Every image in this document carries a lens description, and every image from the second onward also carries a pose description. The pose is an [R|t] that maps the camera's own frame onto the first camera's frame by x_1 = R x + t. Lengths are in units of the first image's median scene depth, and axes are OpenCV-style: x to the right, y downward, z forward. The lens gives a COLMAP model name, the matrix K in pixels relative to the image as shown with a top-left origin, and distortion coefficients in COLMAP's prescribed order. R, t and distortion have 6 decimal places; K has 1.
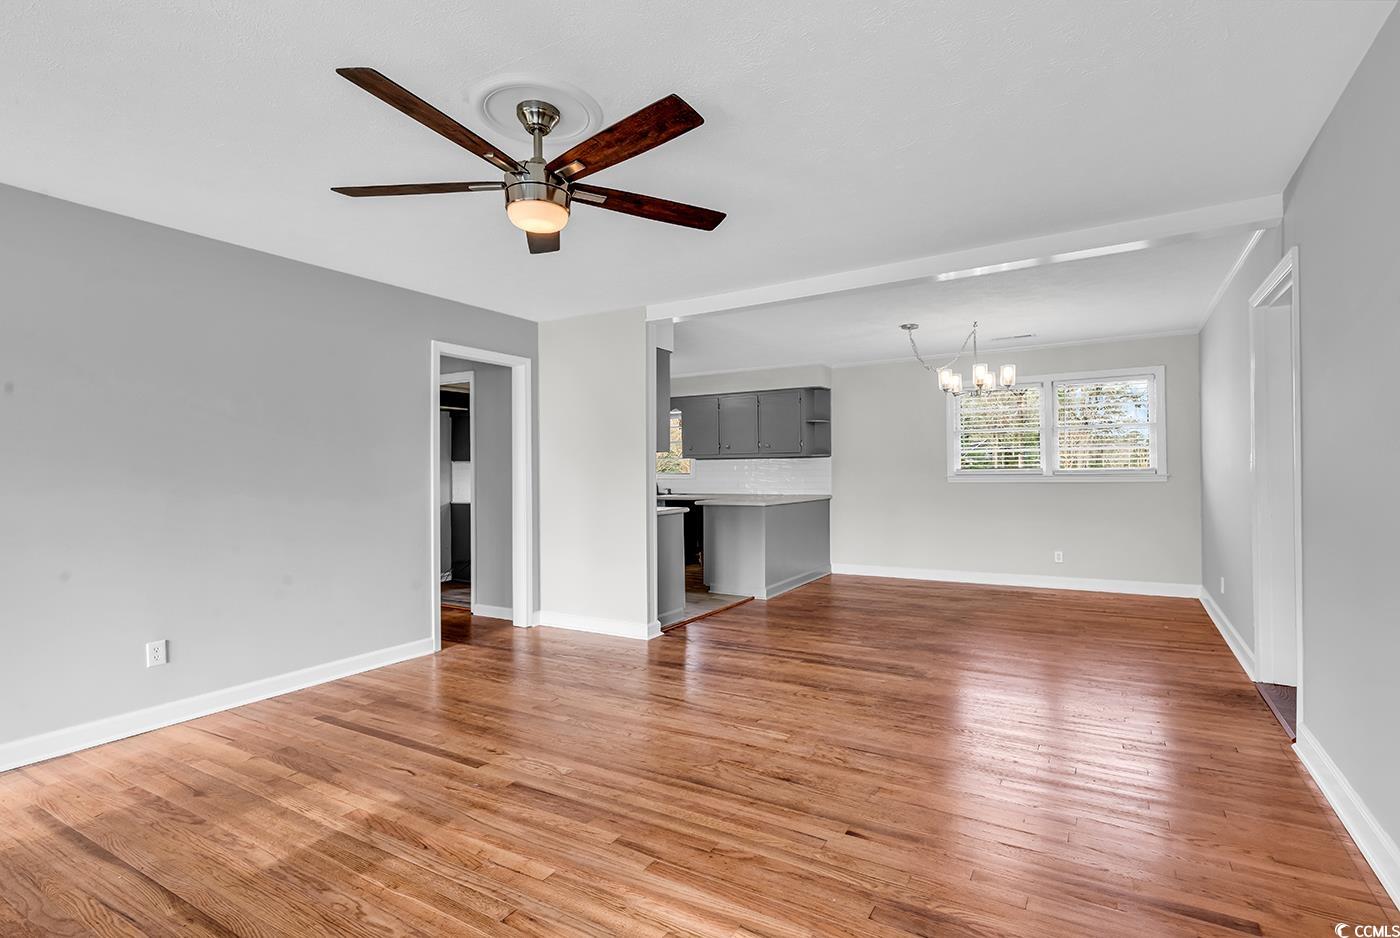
lens RADIAL K [[657.2, 0, 716.2], [0, 657.2, 474.9], [0, 0, 1]] dist [0.006340, -0.000286]
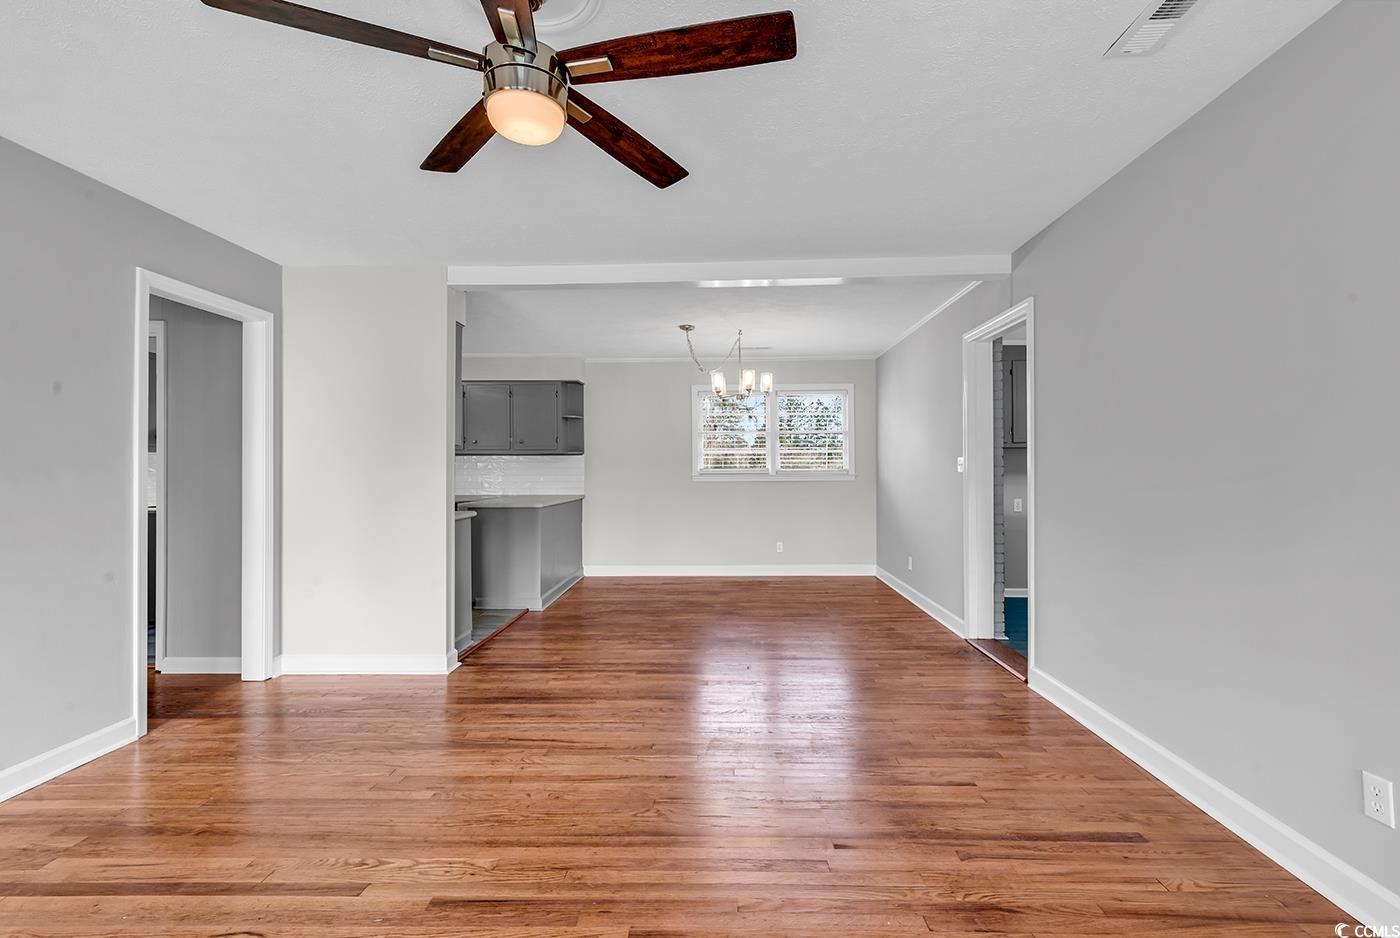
lens RADIAL K [[657.2, 0, 698.5], [0, 657.2, 473.1], [0, 0, 1]] dist [0.006340, -0.000286]
pose [[0.878978, 0.004469, 0.476842, -0.225589], [-0.003542, 0.999990, -0.002842, 0.002055], [-0.476850, 0.000809, 0.878984, 0.131628]]
